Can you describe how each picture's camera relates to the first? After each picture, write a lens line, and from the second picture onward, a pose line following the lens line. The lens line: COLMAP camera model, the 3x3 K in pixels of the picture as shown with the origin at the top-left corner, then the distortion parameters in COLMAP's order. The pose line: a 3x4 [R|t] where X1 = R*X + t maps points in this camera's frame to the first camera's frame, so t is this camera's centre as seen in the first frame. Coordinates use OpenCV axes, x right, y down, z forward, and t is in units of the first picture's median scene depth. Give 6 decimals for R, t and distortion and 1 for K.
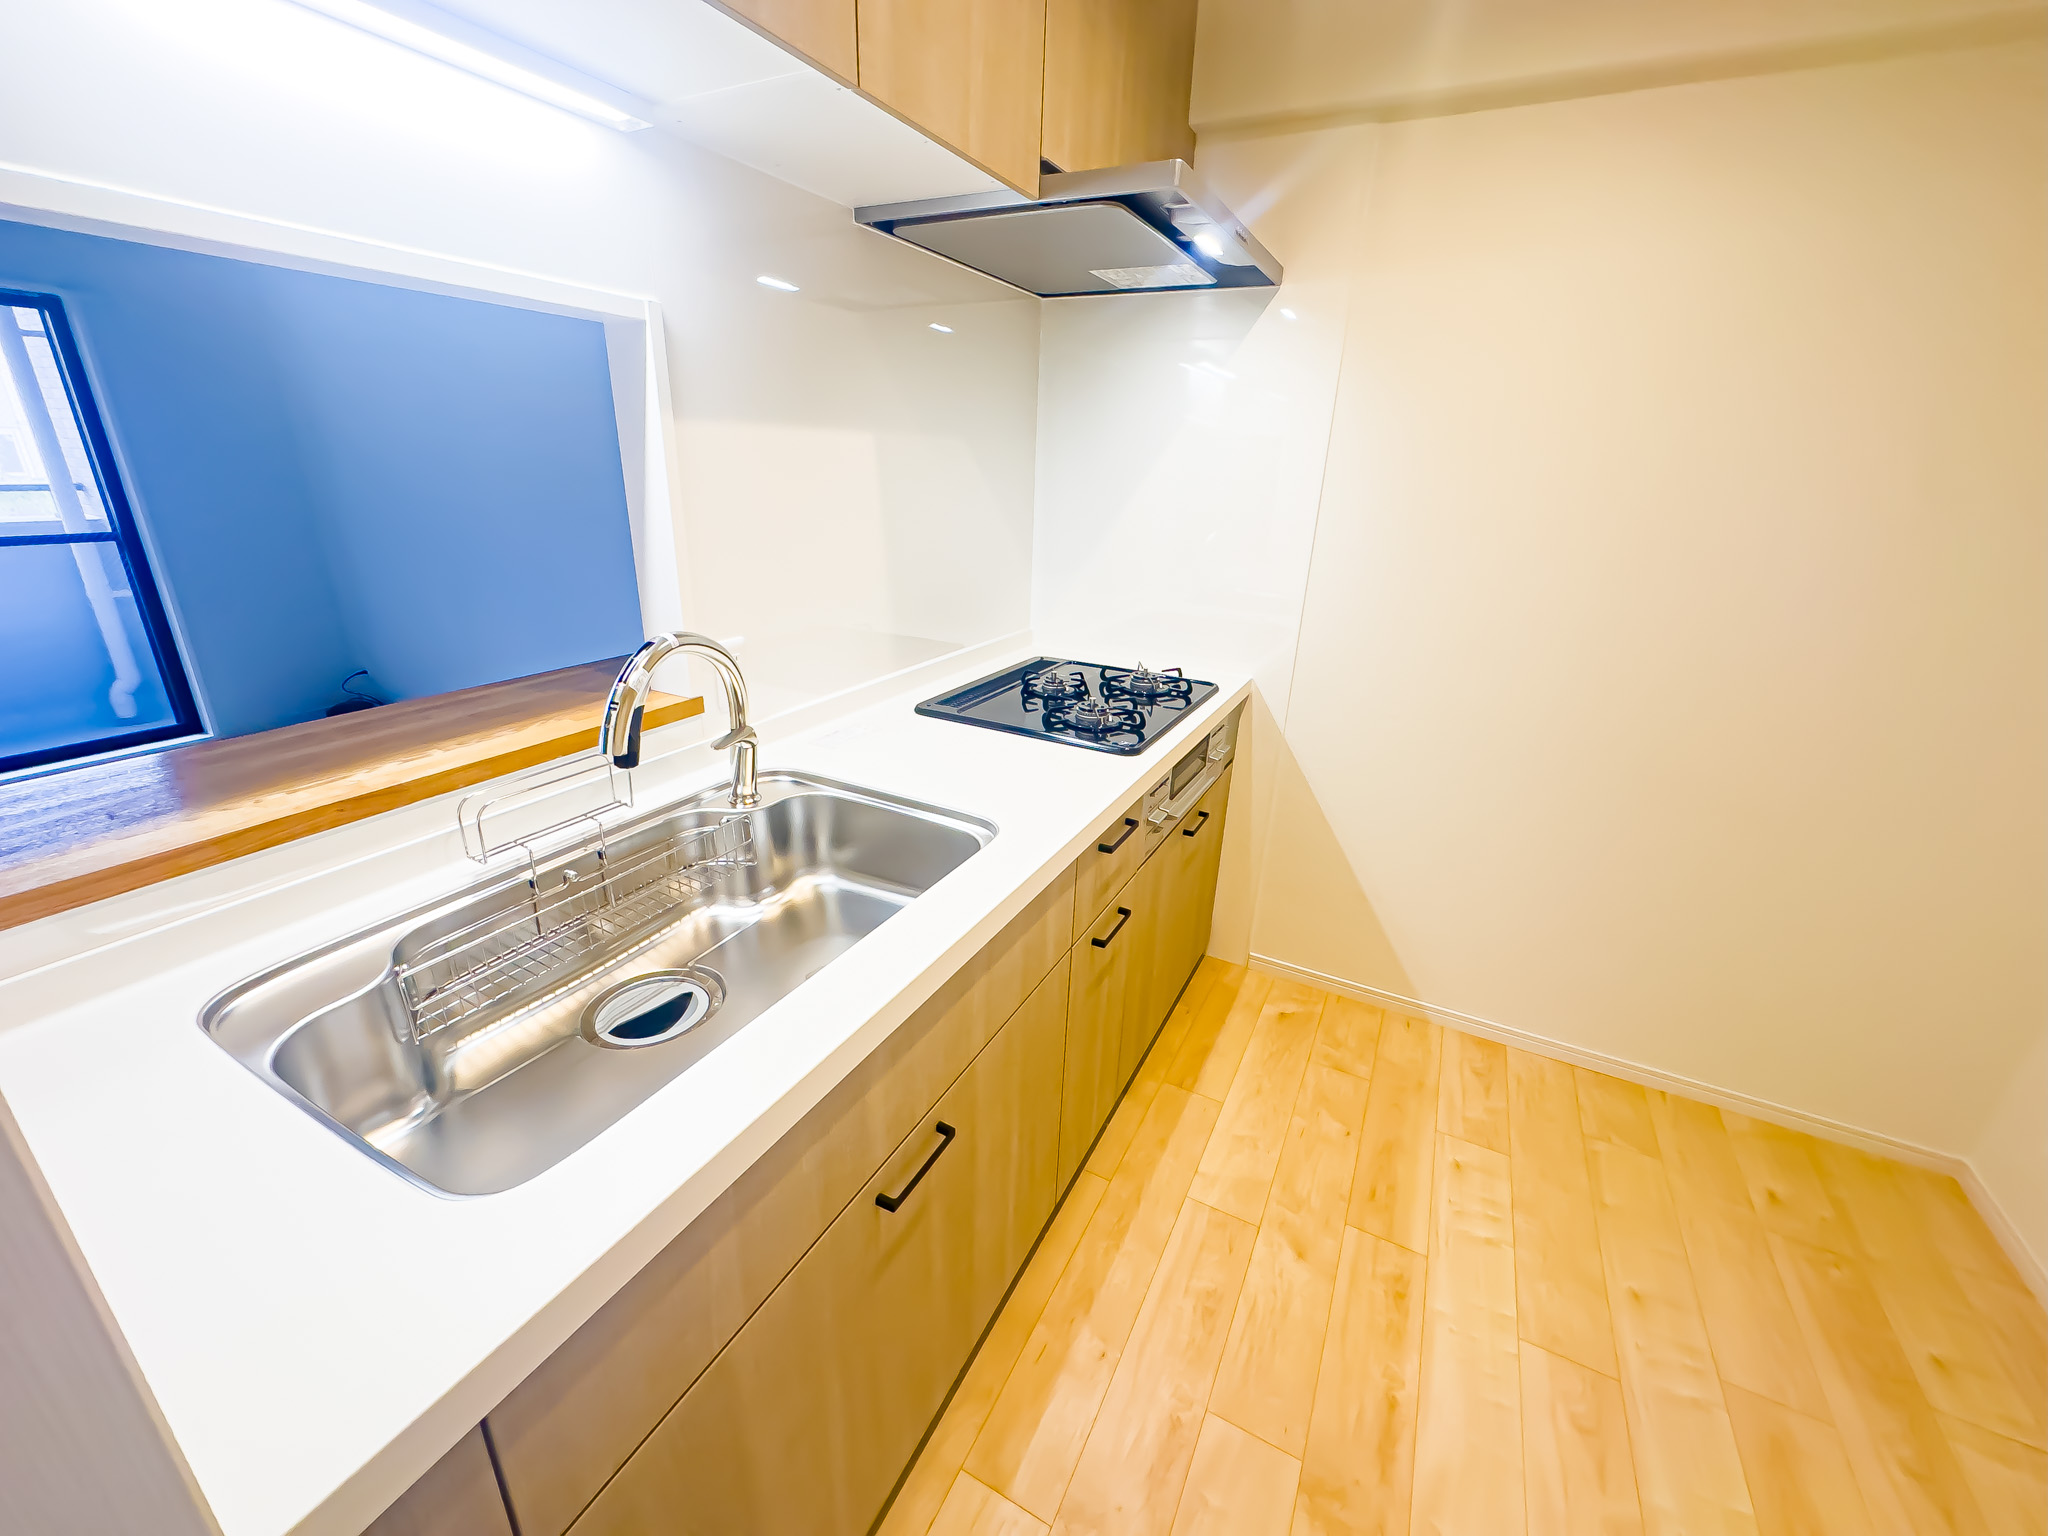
lens RADIAL K [[825.4, 0, 1023.7], [0, 825.4, 762.0], [0, 0, 1]] dist [-0.008818, -0.000043]
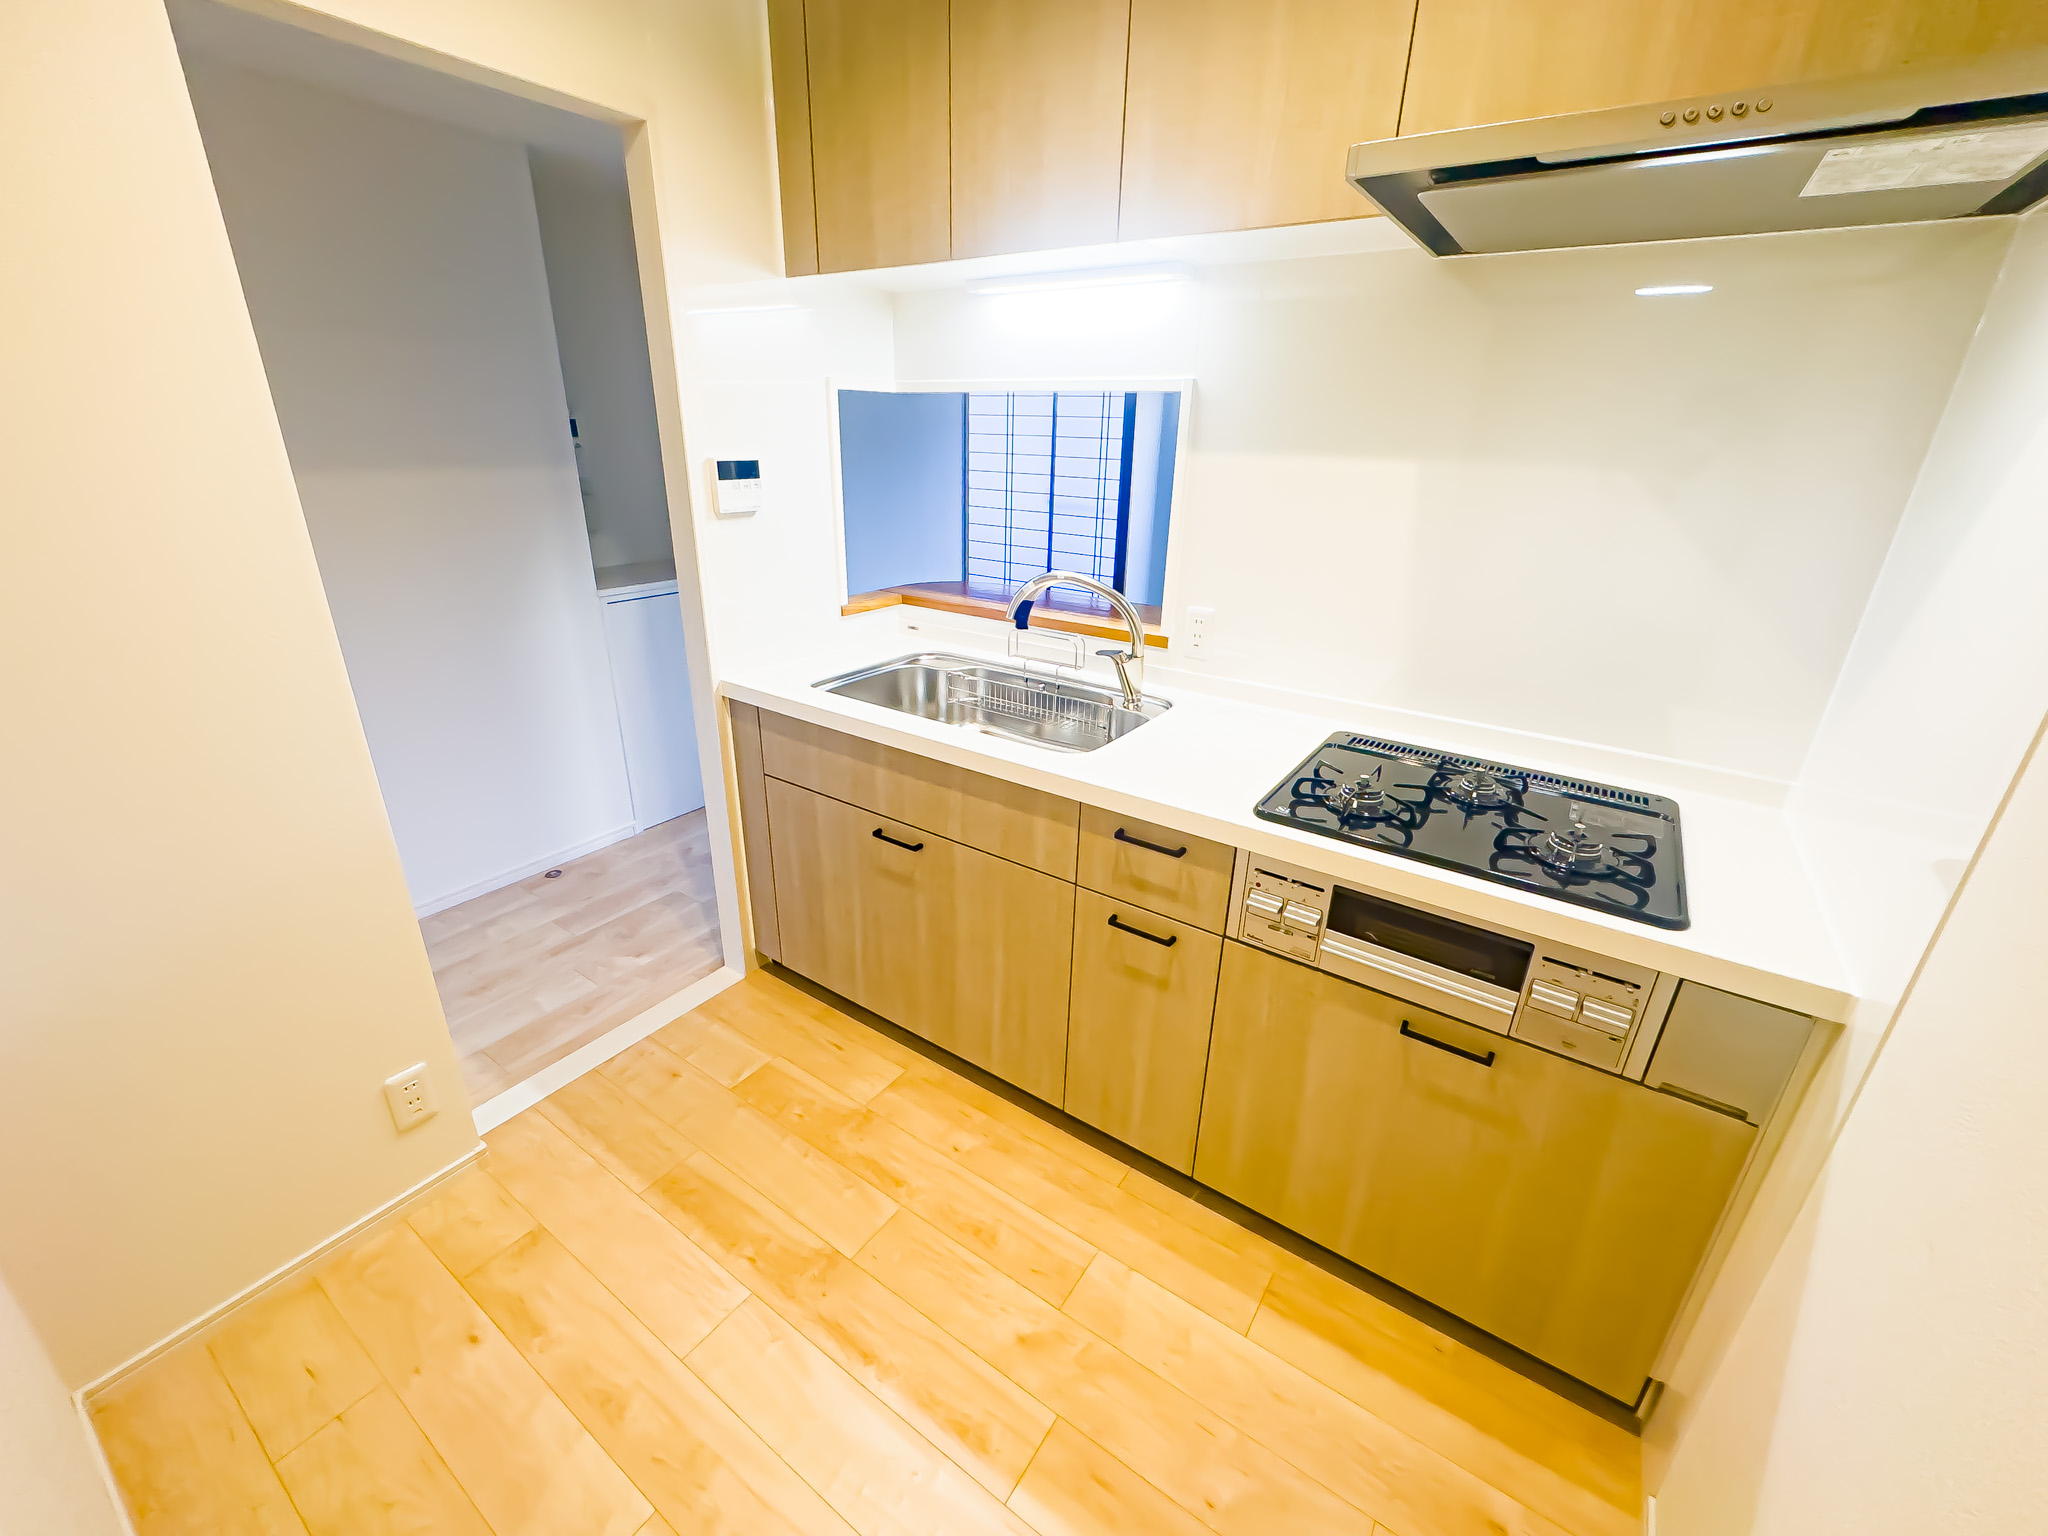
lens RADIAL K [[825.4, 0, 1015.3], [0, 825.4, 758.1], [0, 0, 1]] dist [-0.008818, -0.000043]
pose [[-0.120175, 0.344679, -0.930997, 0.977910], [-0.365411, 0.856597, 0.364302, -0.301129], [0.923056, 0.383977, 0.023007, 0.718132]]
